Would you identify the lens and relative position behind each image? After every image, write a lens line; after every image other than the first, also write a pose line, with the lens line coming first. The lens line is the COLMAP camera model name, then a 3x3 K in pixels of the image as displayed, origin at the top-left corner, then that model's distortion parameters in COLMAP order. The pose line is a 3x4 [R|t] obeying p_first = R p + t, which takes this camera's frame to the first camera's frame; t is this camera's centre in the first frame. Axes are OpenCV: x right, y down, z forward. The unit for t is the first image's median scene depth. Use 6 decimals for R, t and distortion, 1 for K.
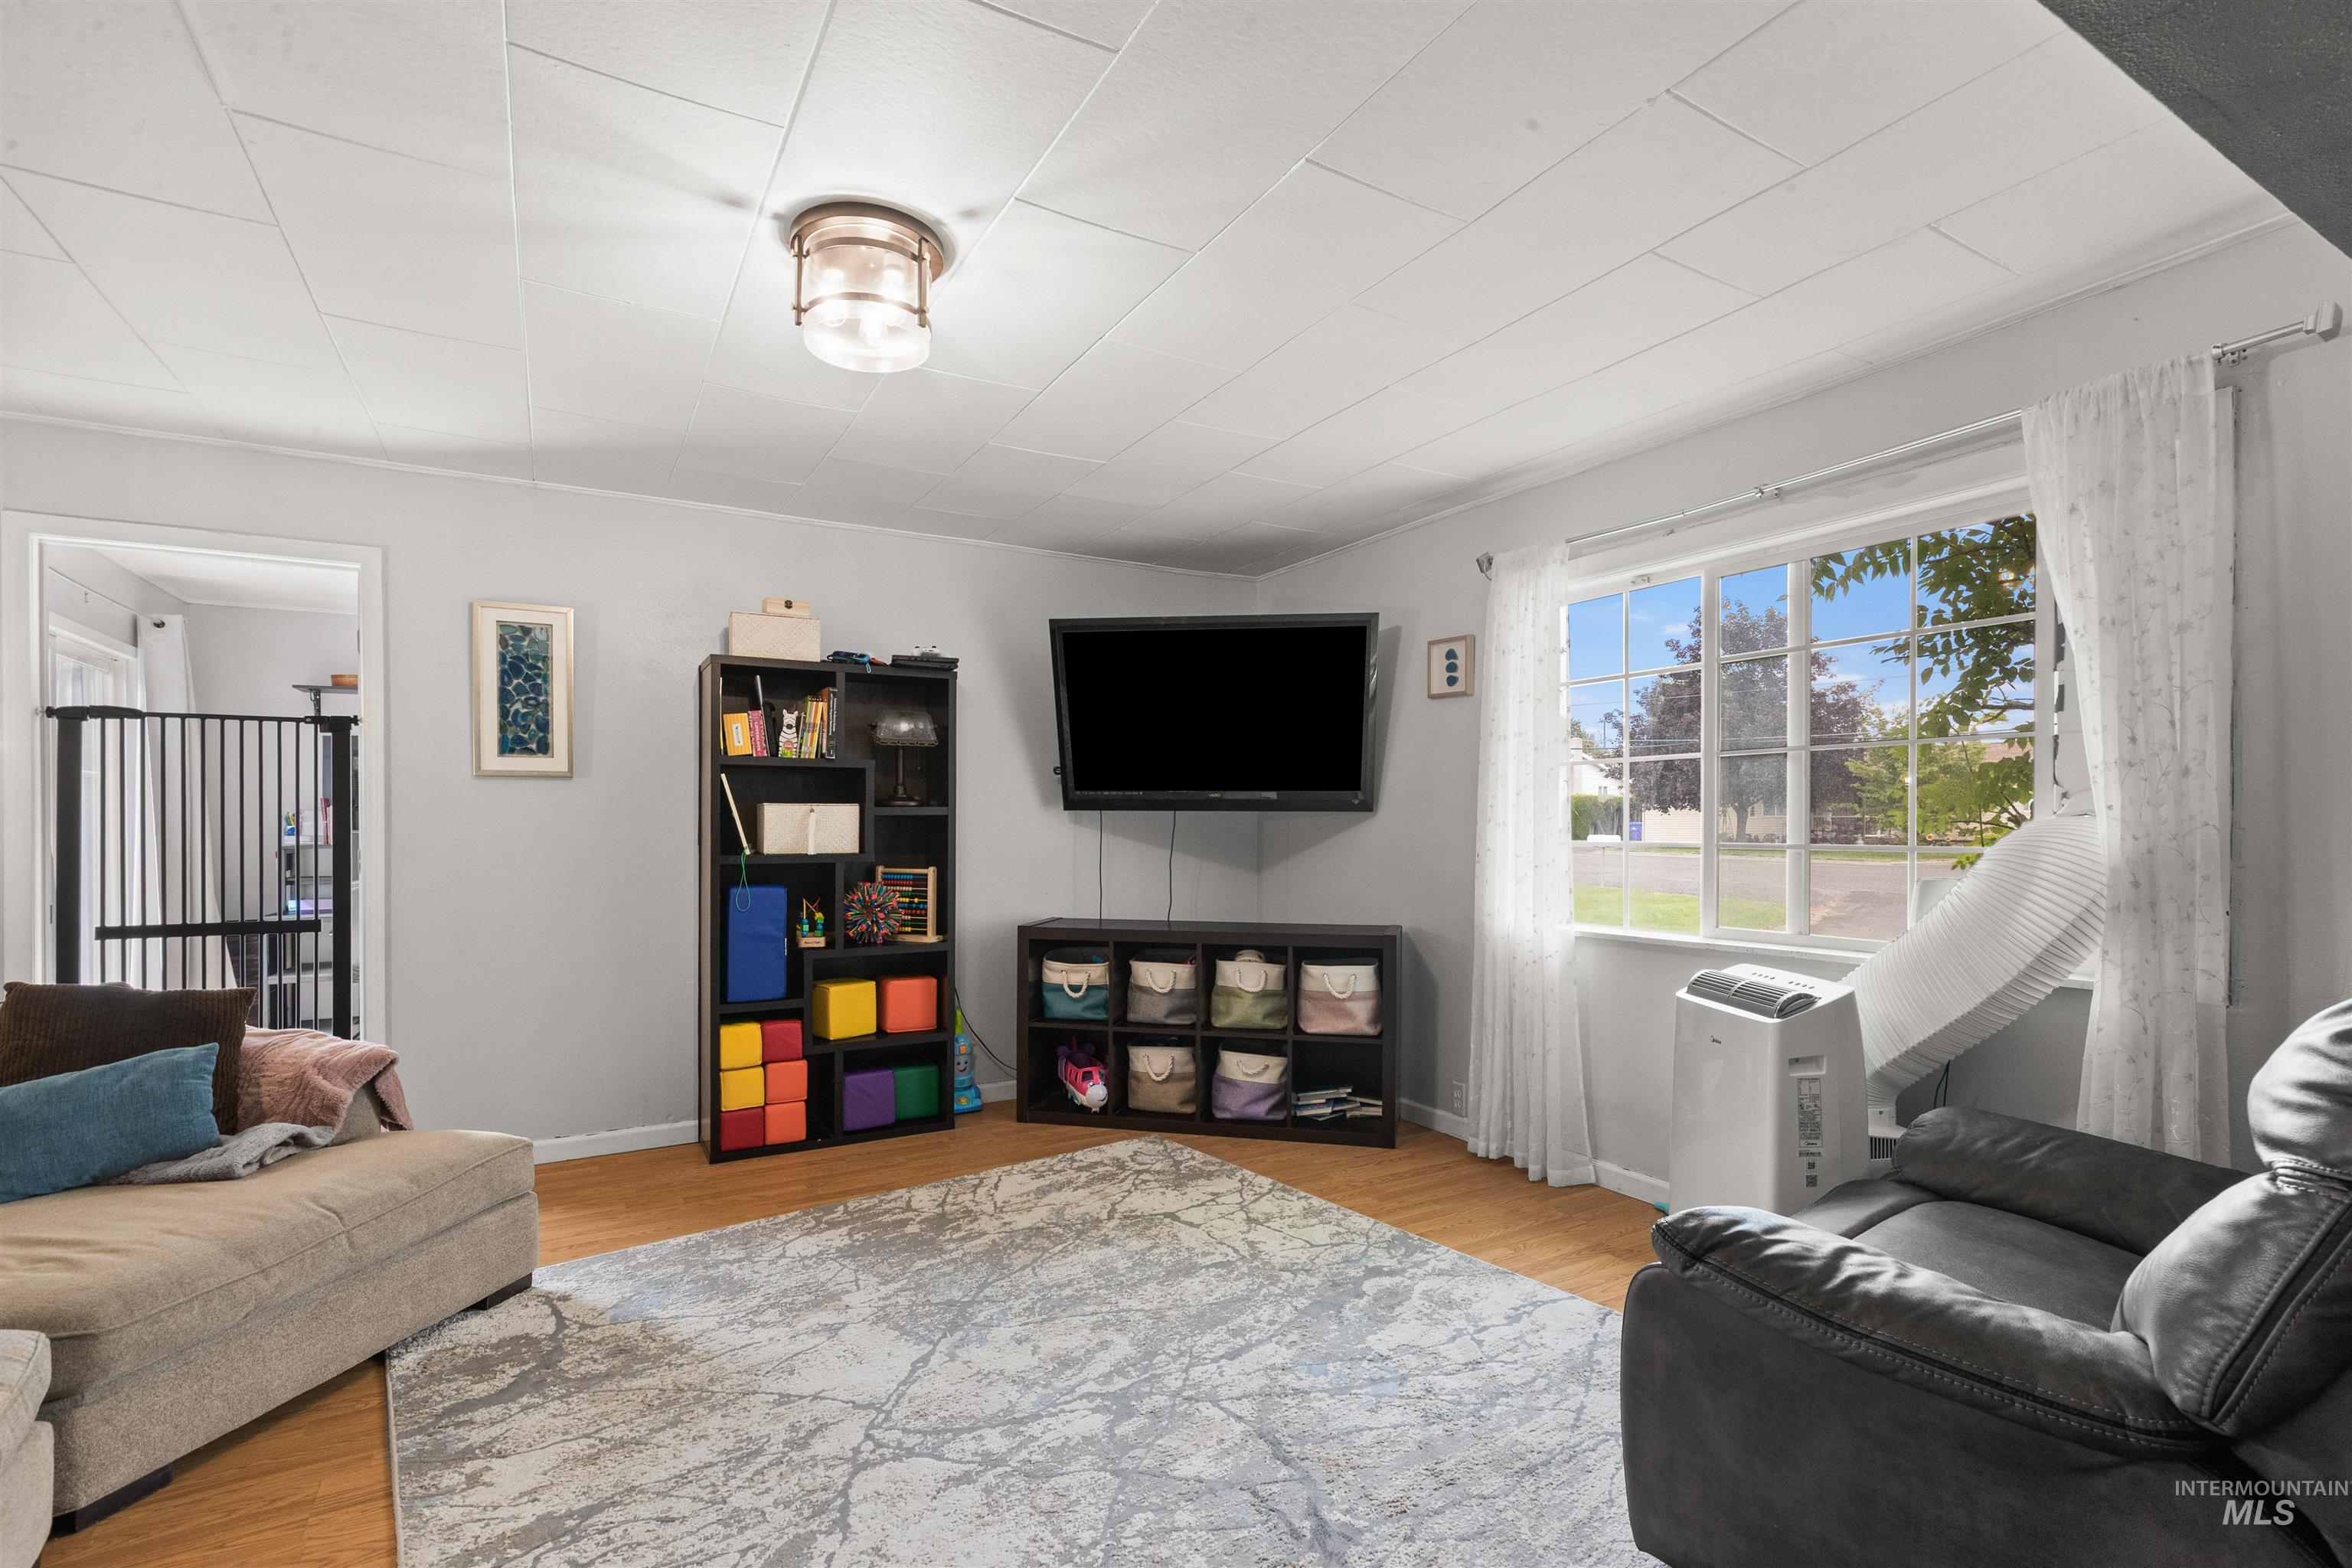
lens RADIAL K [[1095.0, 0, 1180.6], [0, 1095.0, 818.3], [0, 0, 1]] dist [-0.005885, 0.004899]
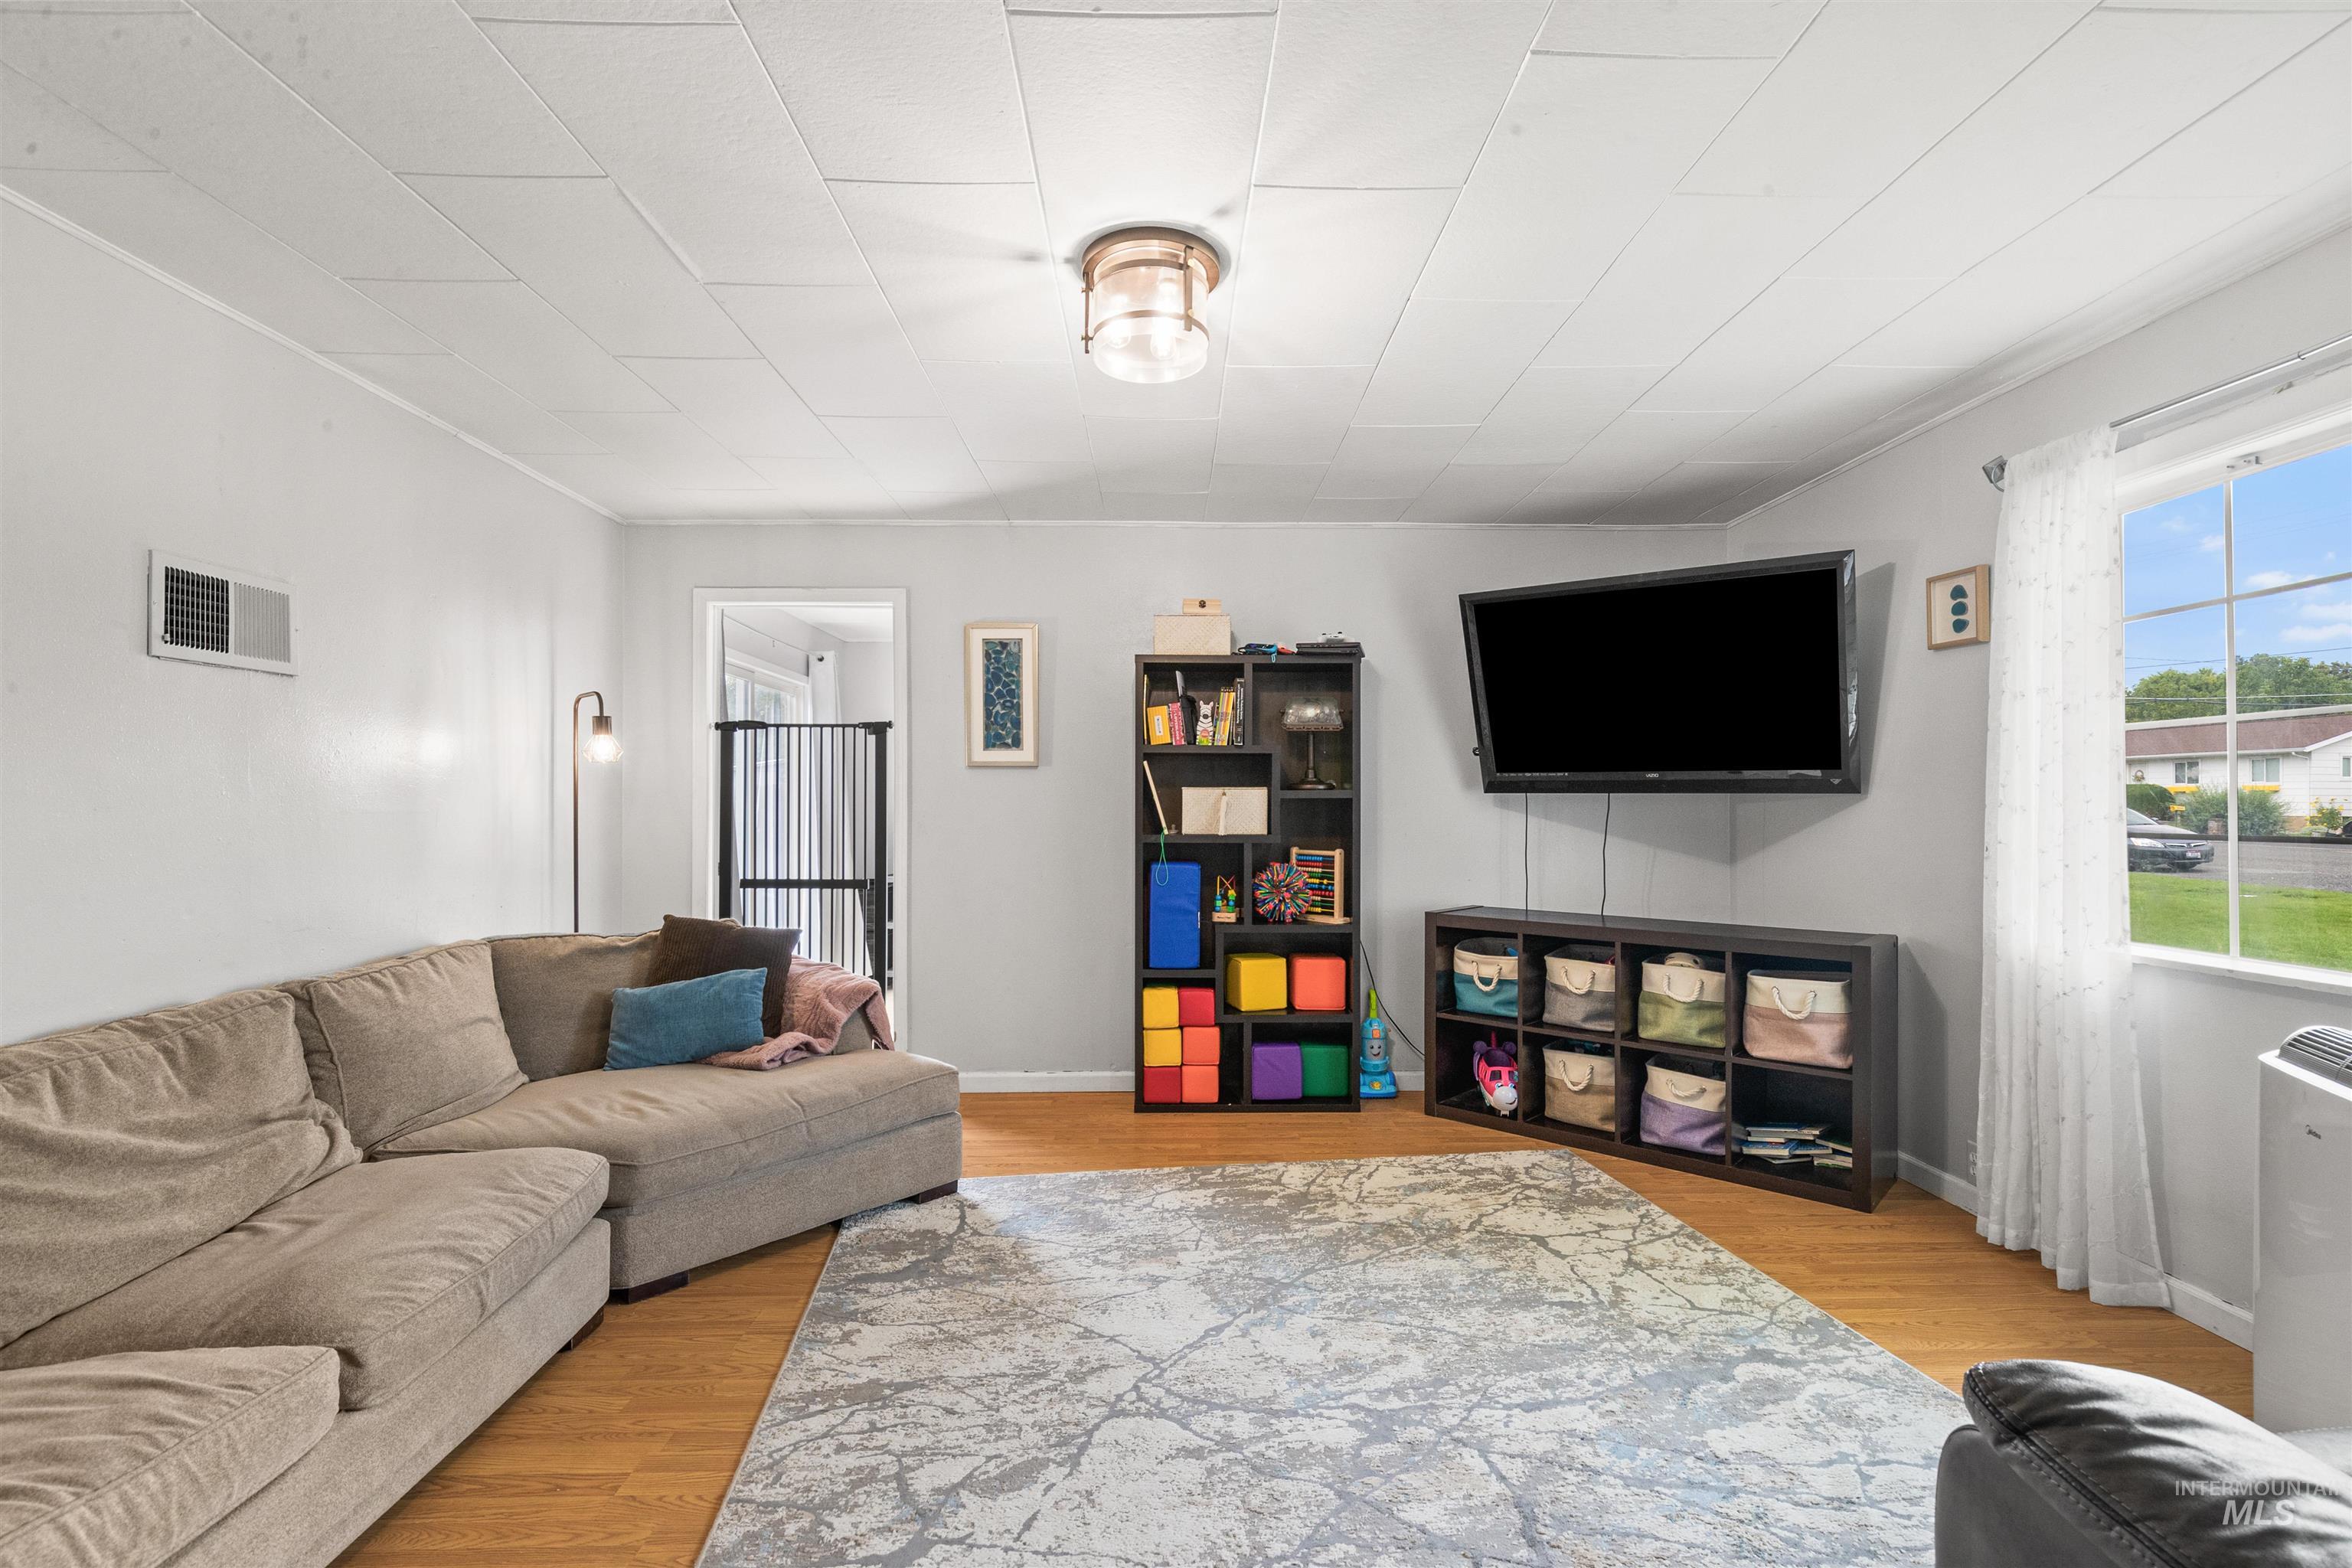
lens RADIAL K [[1082.7, 0, 1176.0], [0, 1082.7, 784.0], [0, 0, 1]] dist [-0.001344, -0.001042]
pose [[0.872566, -0.007715, -0.488435, 0.164597], [-0.000606, 0.999857, -0.016877, 0.001129], [0.488495, 0.015022, 0.872437, 0.063482]]
